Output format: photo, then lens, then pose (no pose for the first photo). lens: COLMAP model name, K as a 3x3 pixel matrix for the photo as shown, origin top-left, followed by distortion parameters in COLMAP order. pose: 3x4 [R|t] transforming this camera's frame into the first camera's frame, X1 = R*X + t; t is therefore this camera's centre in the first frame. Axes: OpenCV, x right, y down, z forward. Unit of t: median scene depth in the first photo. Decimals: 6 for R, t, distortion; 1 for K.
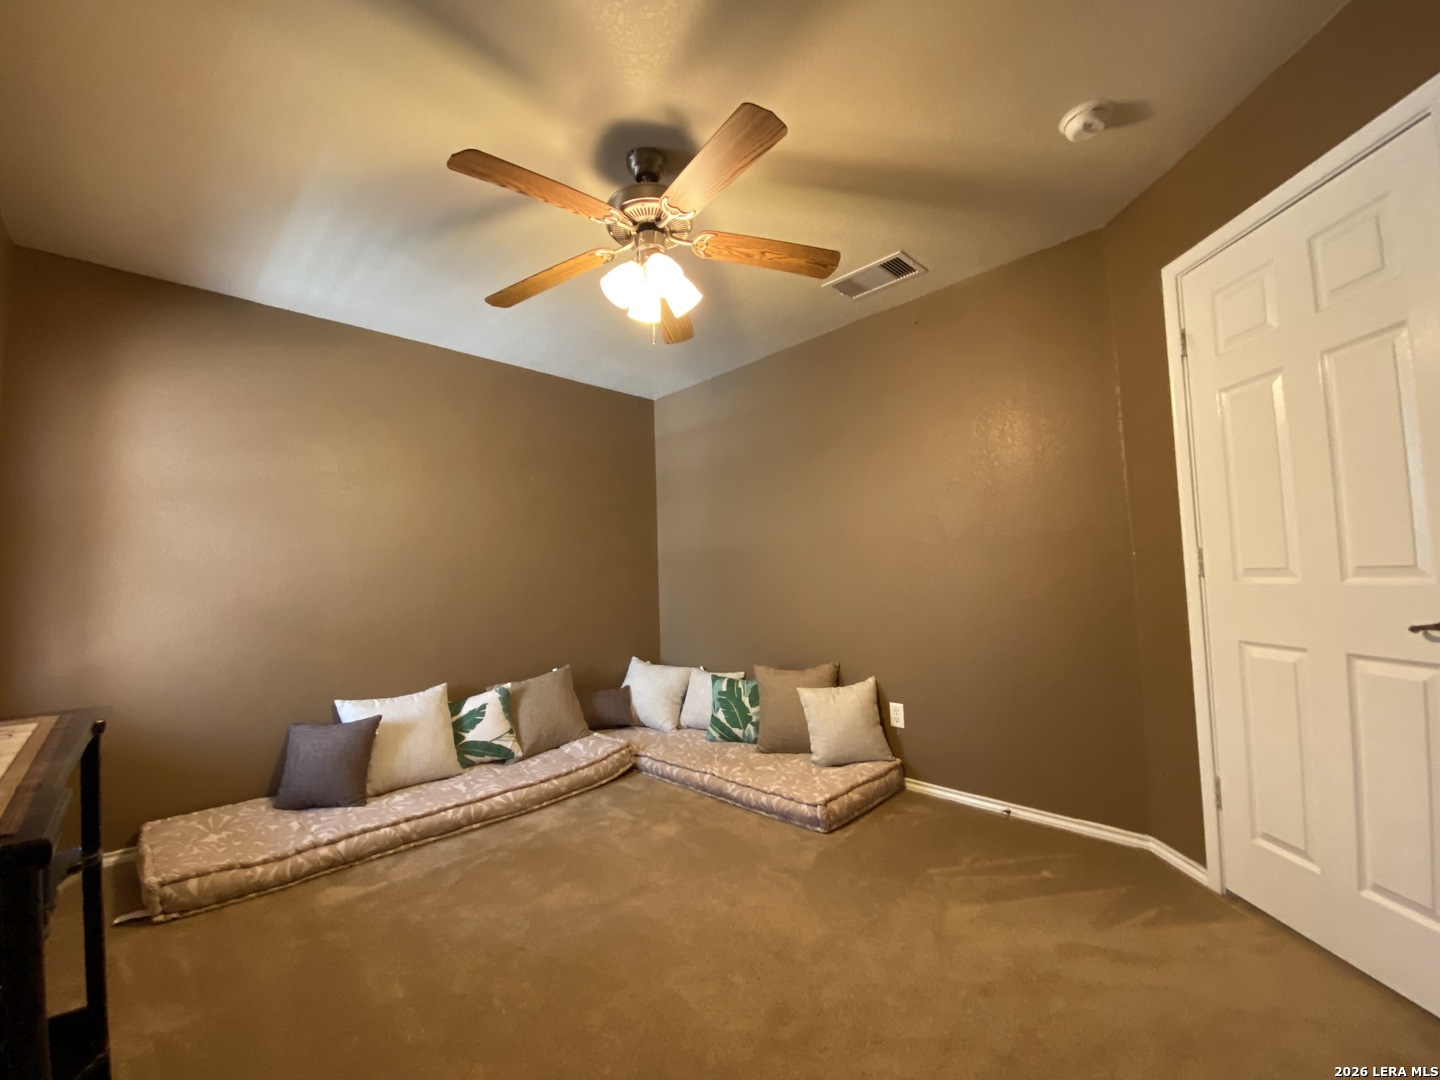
lens RADIAL K [[573.8, 0, 724.4], [0, 573.8, 546.2], [0, 0, 1]] dist [0.028858, -0.019006]
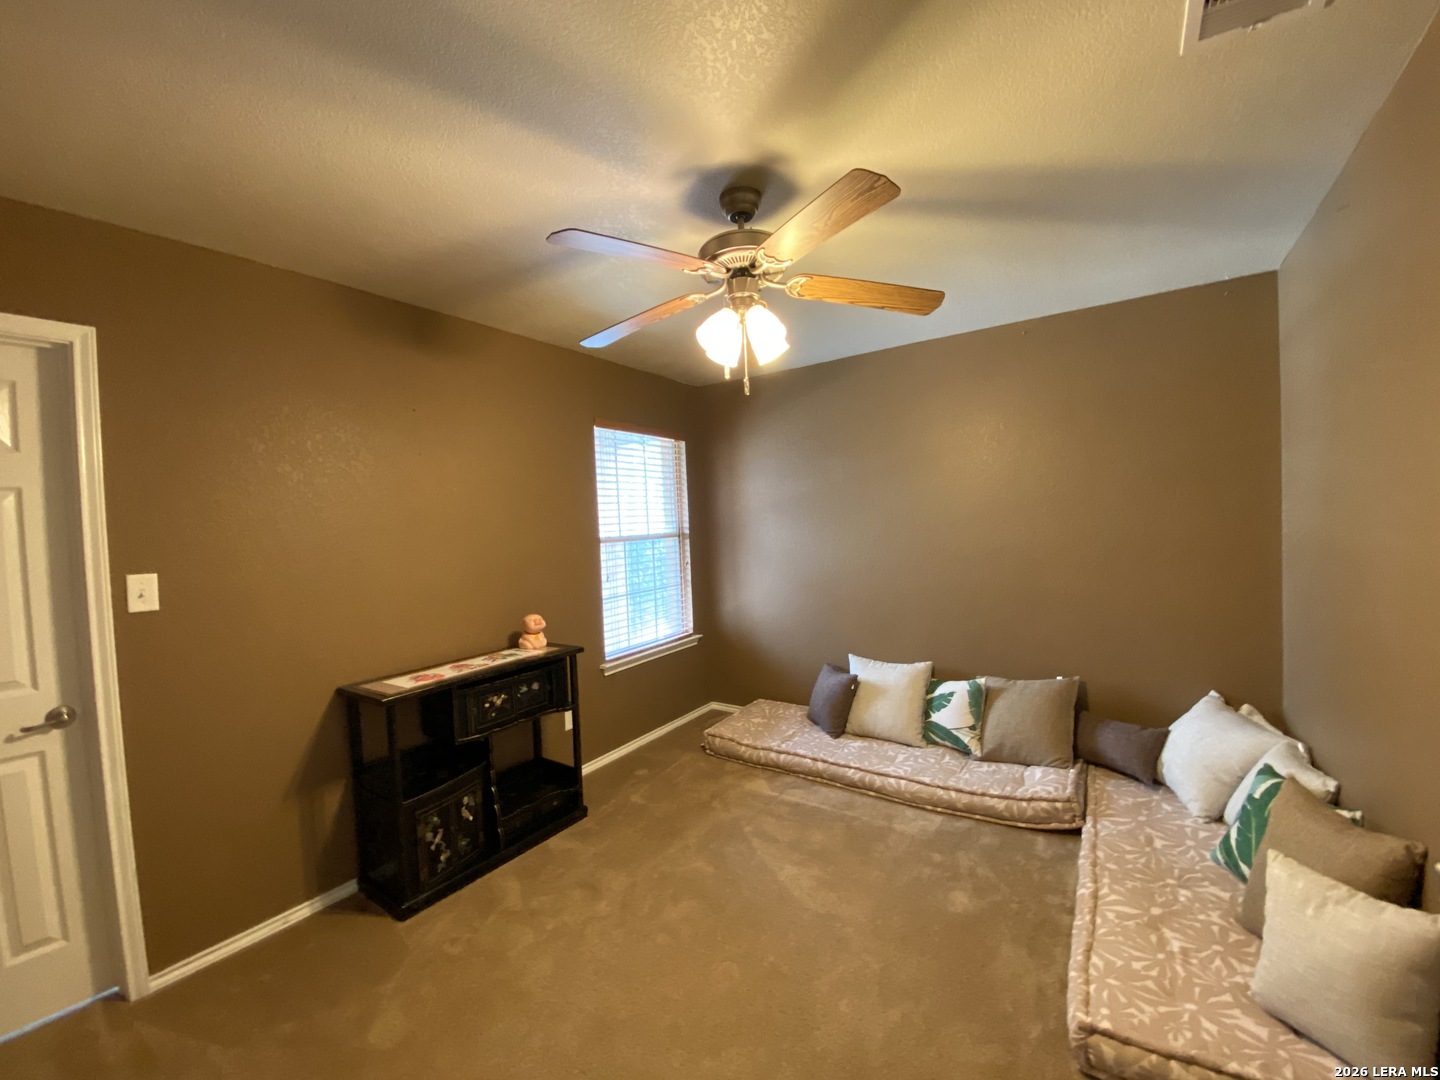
lens RADIAL K [[573.8, 0, 724.4], [0, 573.8, 546.2], [0, 0, 1]] dist [0.028858, -0.019006]
pose [[0.254575, 0.069142, -0.964578, 0.506316], [0.061948, 0.994226, 0.087617, -0.111512], [0.965067, -0.082059, 0.248822, 0.416317]]
